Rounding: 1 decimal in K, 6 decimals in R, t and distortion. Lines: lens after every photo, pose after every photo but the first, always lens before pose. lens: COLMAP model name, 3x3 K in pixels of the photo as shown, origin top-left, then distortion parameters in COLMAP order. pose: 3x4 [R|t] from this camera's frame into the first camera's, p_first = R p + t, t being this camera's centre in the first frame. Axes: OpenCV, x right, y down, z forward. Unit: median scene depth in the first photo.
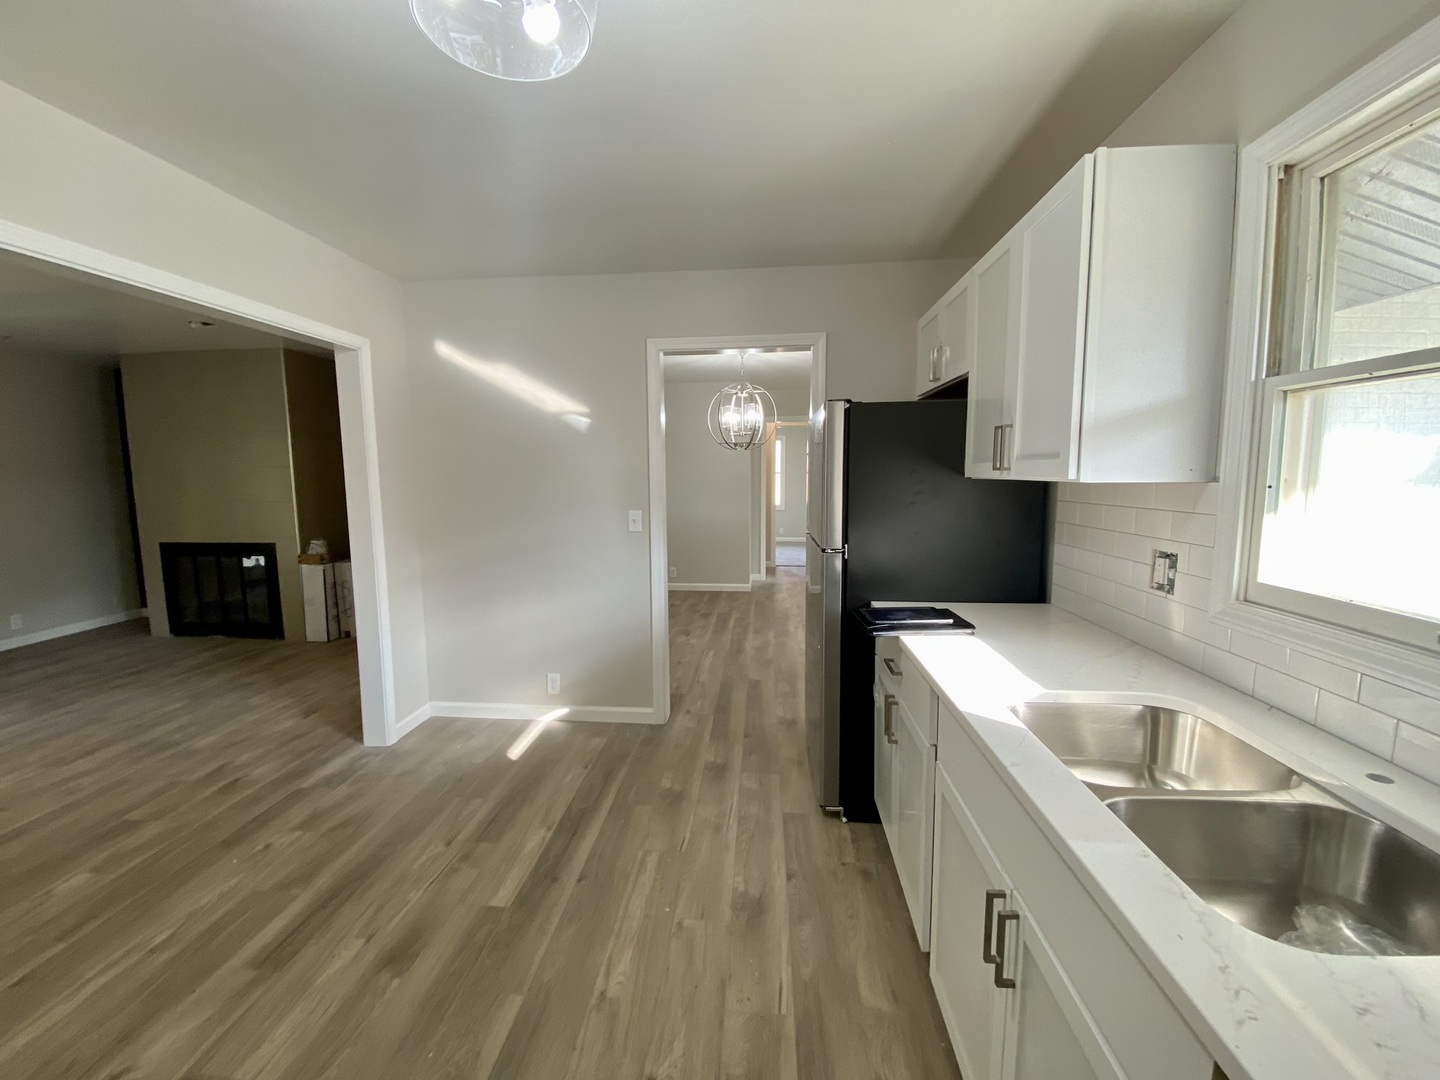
lens RADIAL K [[576.3, 0, 720.0], [0, 576.3, 540.0], [0, 0, 1]] dist [0.000465, -0.015166]
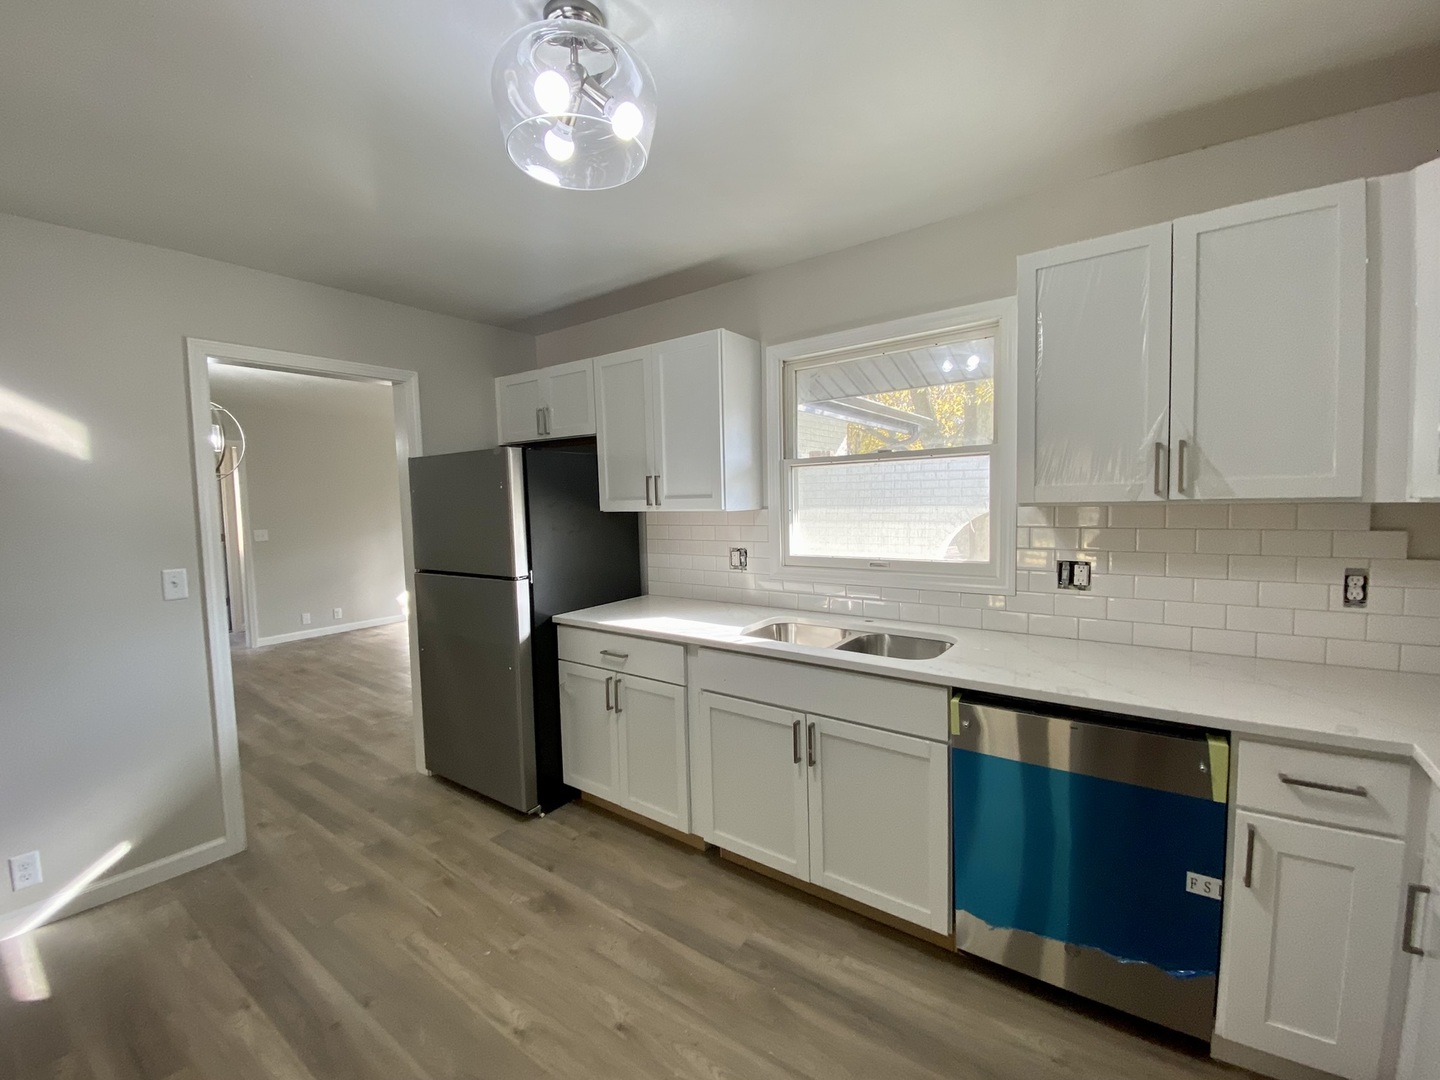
lens RADIAL K [[584.8, 0, 720.0], [0, 584.8, 540.0], [0, 0, 1]] dist [0.000886, -0.014269]
pose [[0.503446, -0.064888, 0.861587, -0.722628], [0.118982, 0.992883, 0.005252, -0.017554], [-0.855795, 0.099869, 0.507583, 0.088027]]
